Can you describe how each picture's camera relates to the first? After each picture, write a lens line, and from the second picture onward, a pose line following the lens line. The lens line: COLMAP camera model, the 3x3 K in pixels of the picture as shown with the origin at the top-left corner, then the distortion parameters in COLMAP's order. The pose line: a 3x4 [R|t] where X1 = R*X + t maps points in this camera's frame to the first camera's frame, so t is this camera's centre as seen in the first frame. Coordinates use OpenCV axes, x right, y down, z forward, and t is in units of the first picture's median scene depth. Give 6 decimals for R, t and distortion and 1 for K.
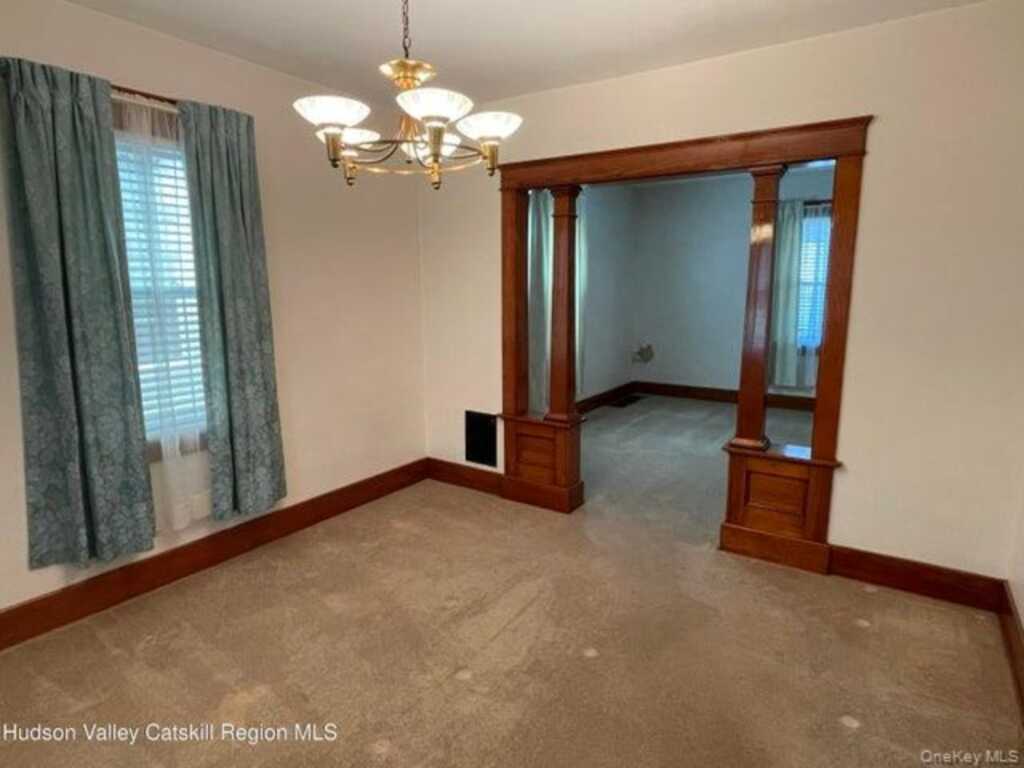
lens RADIAL K [[602.3, 0, 513.3], [0, 602.3, 379.3], [0, 0, 1]] dist [-0.001429, 0.000393]
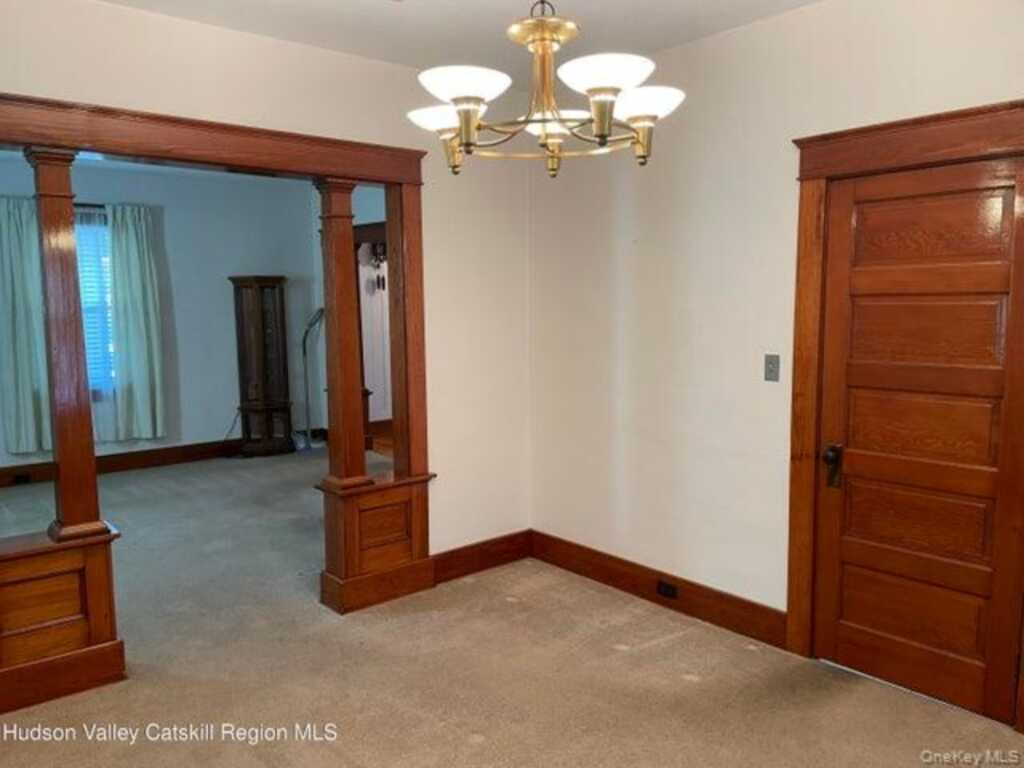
lens RADIAL K [[776.8, 0, 512.6], [0, 776.8, 392.4], [0, 0, 1]] dist [0.048605, -0.005912]
pose [[0.290116, -0.113817, 0.950199, -0.658234], [0.166811, 0.983717, 0.066901, -0.066771], [-0.942341, 0.139095, 0.304378, 0.418347]]
